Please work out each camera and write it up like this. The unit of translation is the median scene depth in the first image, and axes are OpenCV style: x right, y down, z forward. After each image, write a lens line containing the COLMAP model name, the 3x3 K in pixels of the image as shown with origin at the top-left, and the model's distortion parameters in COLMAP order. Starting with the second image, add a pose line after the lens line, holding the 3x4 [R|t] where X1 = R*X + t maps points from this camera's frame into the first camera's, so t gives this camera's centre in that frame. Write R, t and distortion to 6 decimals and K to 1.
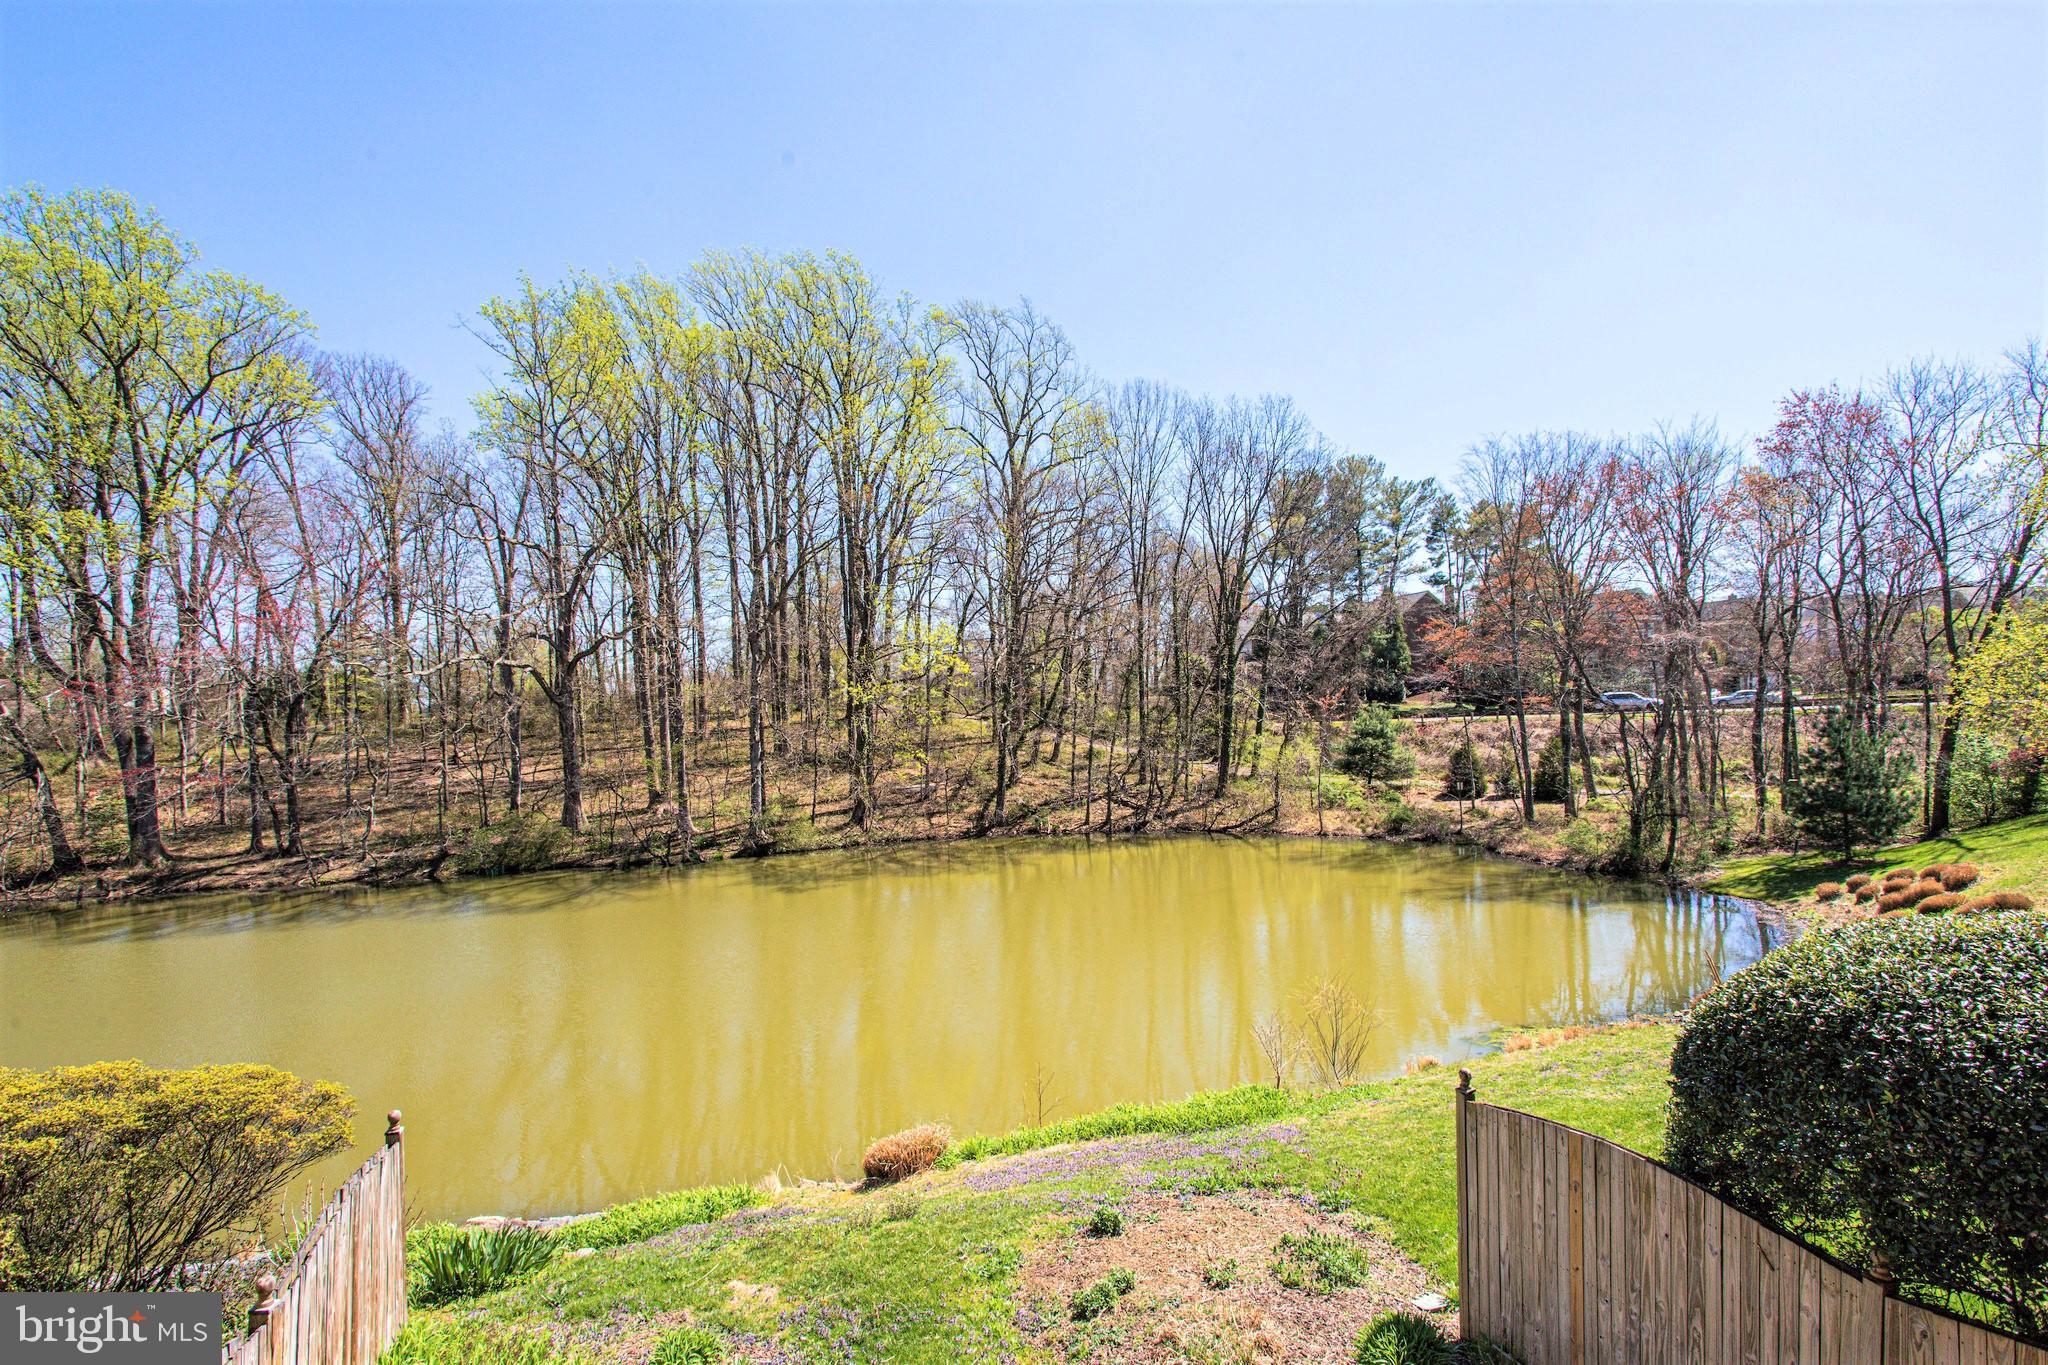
lens RADIAL K [[1001.9, 0, 995.3], [0, 1001.9, 716.6], [0, 0, 1]] dist [0.004177, 0.002941]
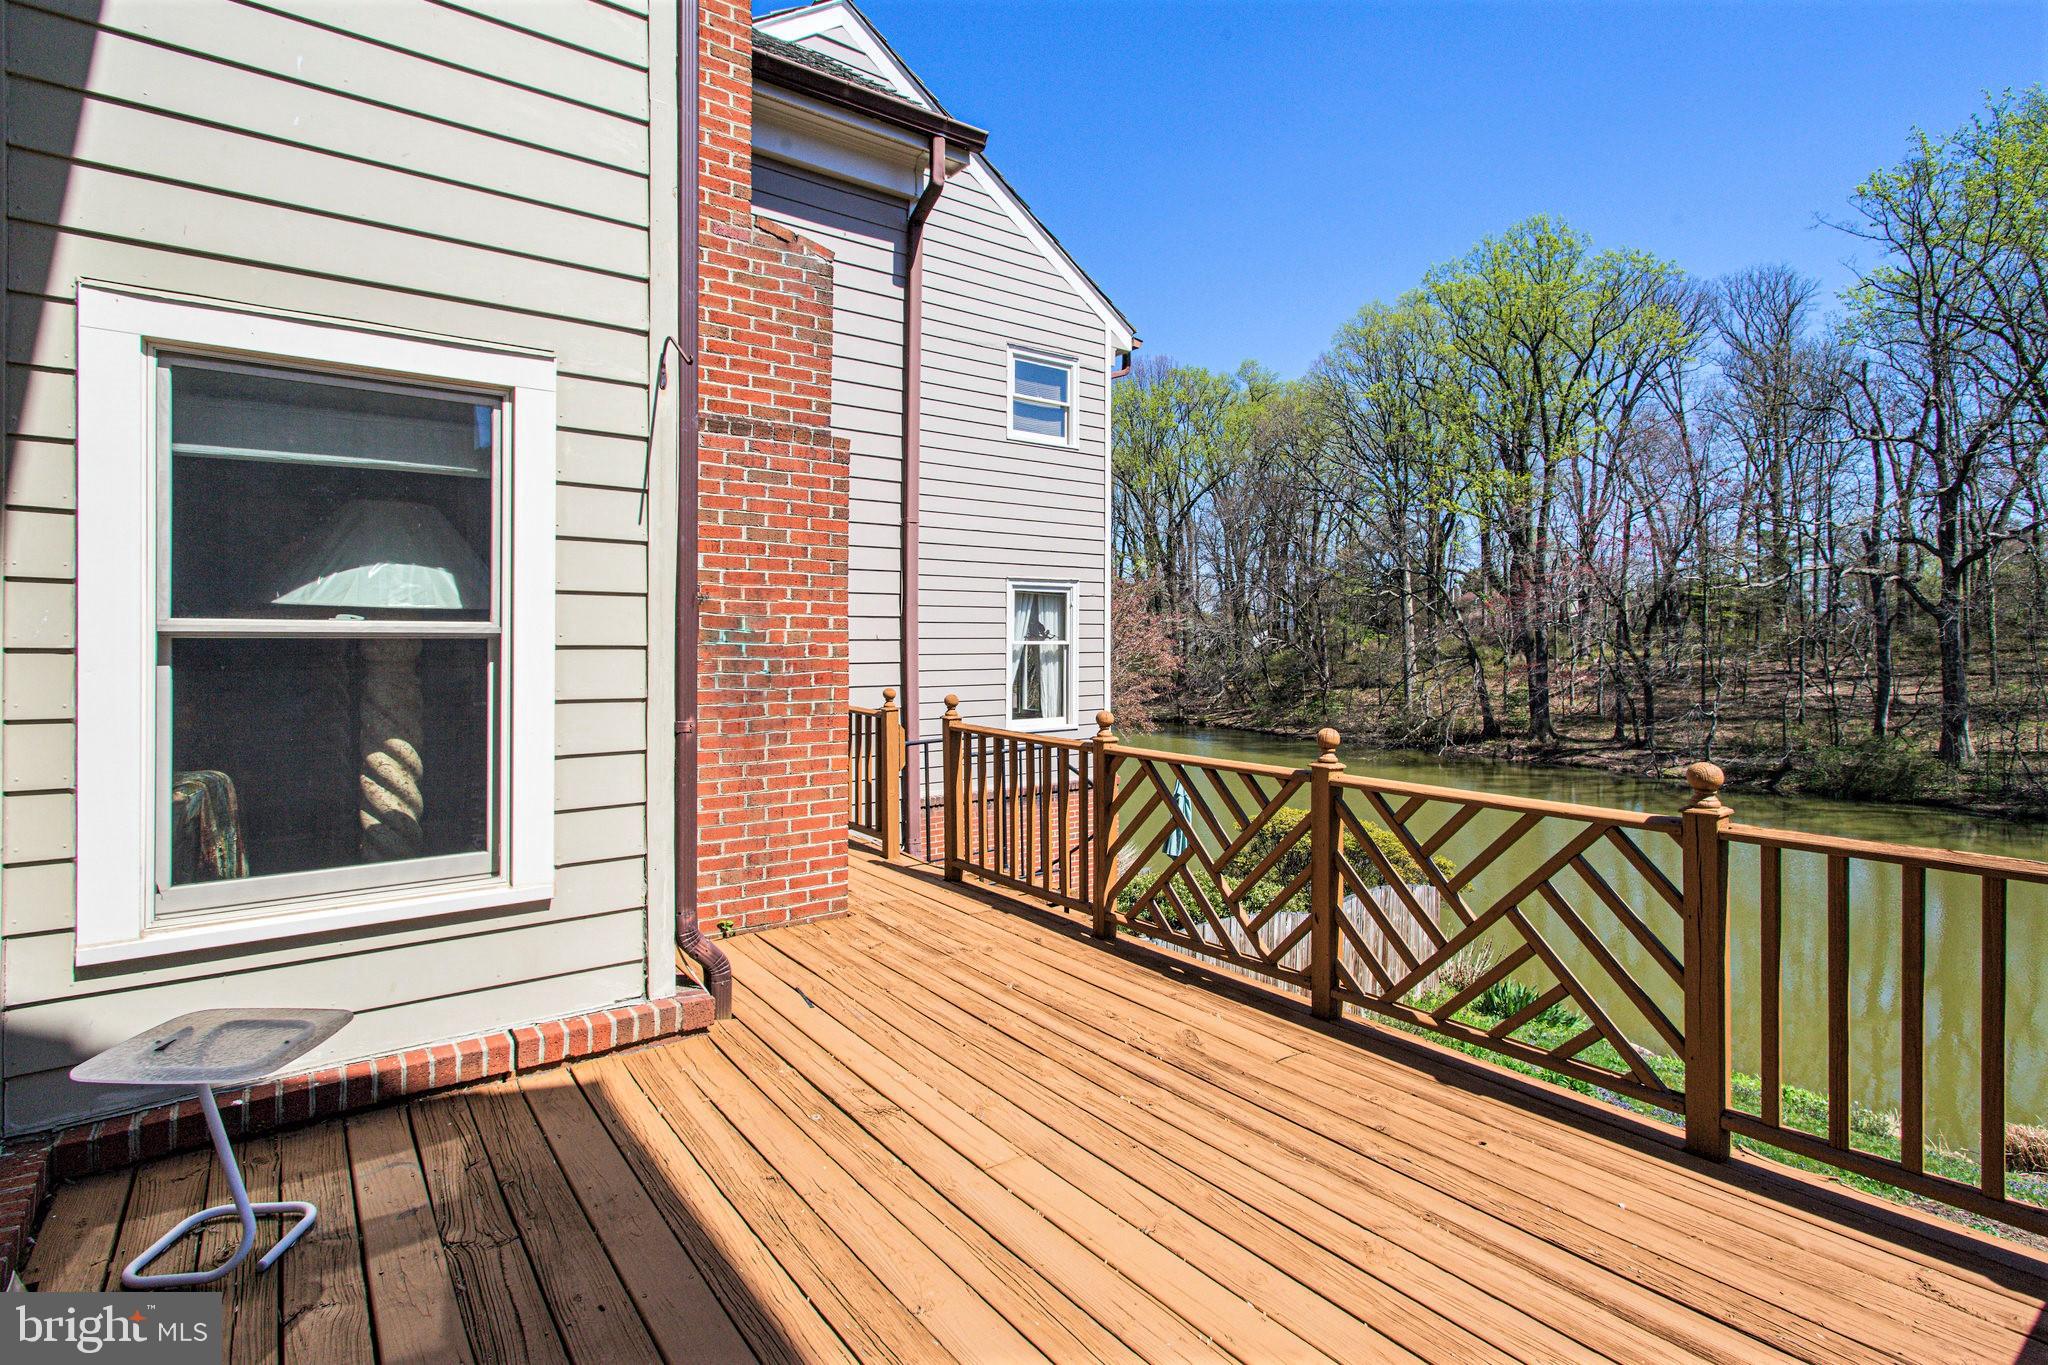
lens RADIAL K [[1001.9, 0, 1015.1], [0, 1001.9, 643.7], [0, 0, 1]] dist [0.004177, 0.002941]
pose [[0.328149, 0.038672, -0.943834, 0.115480], [-0.017149, 0.999241, 0.034980, -0.005920], [0.944470, 0.004707, 0.328563, -0.039484]]
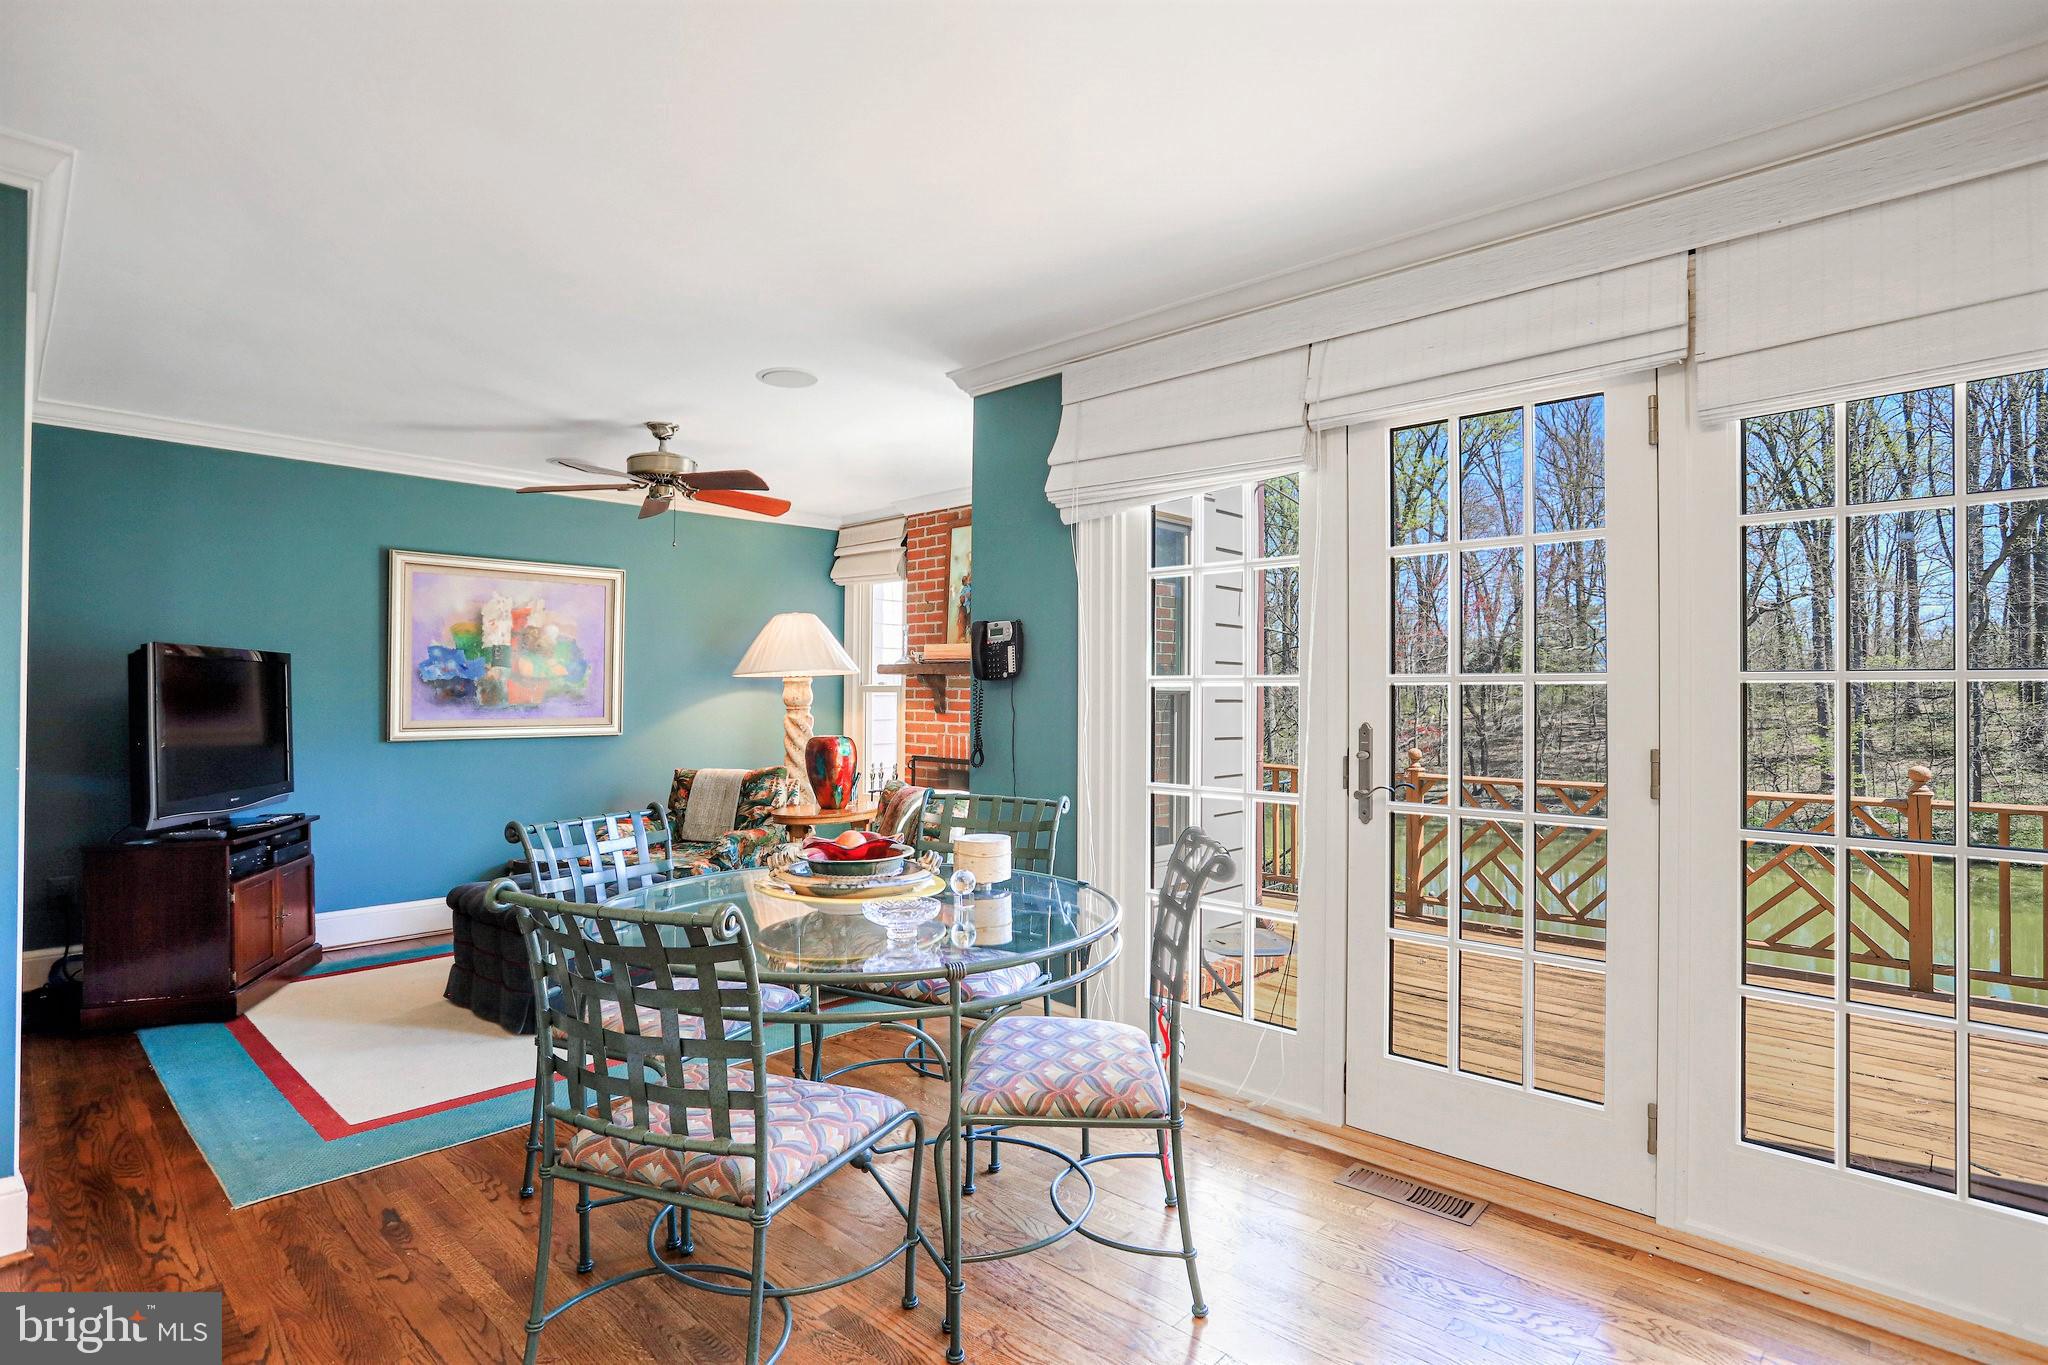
lens RADIAL K [[1055.9, 0, 1041.5], [0, 1055.9, 676.6], [0, 0, 1]] dist [-0.007205, 0.000924]
pose [[0.505981, 0.017778, -0.862362, 0.120139], [-0.021847, 0.999731, 0.007792, -0.005645], [0.862268, 0.014897, 0.506233, -0.106976]]
